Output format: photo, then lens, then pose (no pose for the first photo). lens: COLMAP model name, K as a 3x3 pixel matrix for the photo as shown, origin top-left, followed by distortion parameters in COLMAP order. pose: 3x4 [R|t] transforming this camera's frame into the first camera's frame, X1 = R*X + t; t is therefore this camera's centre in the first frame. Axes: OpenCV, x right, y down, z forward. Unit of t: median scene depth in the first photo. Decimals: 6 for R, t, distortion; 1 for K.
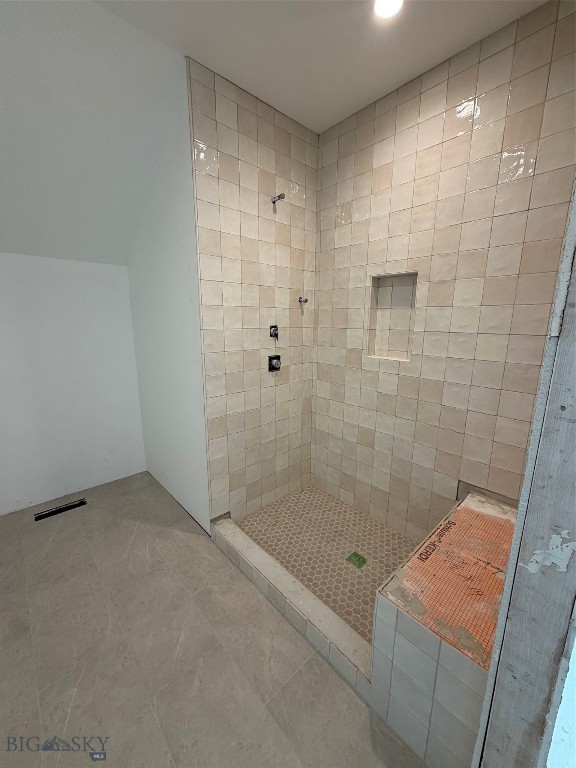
lens RADIAL K [[308.0, 0, 288.1], [0, 308.0, 382.6], [0, 0, 1]] dist [-0.001908, -0.000073]
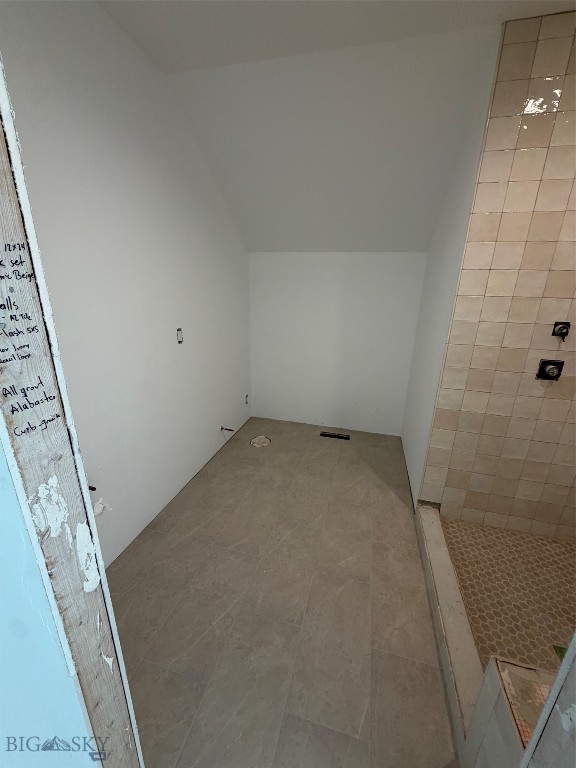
lens RADIAL K [[308.0, 0, 284.2], [0, 308.0, 383.0], [0, 0, 1]] dist [-0.001908, -0.000073]
pose [[0.524065, 0.262268, -0.810291, 0.255755], [-0.190798, 0.963377, 0.188416, -0.051203], [0.830031, 0.055860, 0.554912, 0.006045]]
